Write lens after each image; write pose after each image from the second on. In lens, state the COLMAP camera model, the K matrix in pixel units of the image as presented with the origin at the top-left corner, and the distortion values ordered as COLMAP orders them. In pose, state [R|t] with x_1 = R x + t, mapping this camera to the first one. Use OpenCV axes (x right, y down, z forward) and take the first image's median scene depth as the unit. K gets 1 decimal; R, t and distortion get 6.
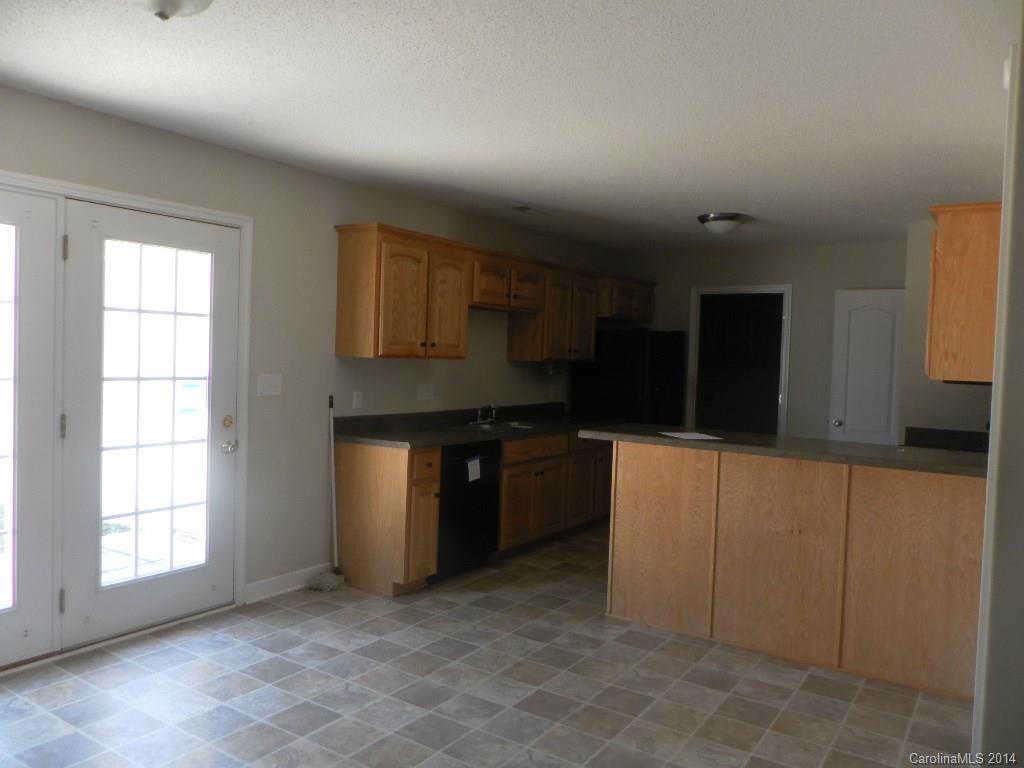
lens RADIAL K [[770.0, 0, 512.0], [0, 770.0, 384.0], [0, 0, 1]] dist [-0.014496, -0.008104]
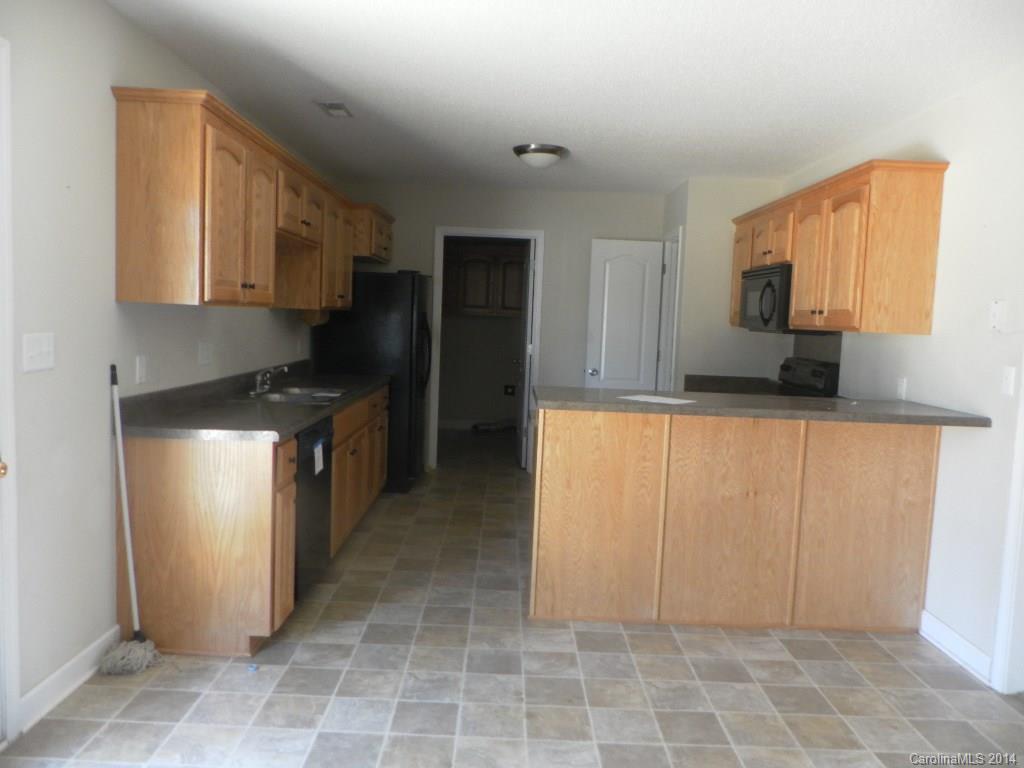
lens RADIAL K [[770.0, 0, 512.0], [0, 770.0, 384.0], [0, 0, 1]] dist [-0.014496, -0.008104]
pose [[0.833008, -0.047981, 0.551177, -0.342447], [0.009132, 0.997289, 0.073016, -0.013134], [-0.553186, -0.055790, 0.831188, 0.335343]]
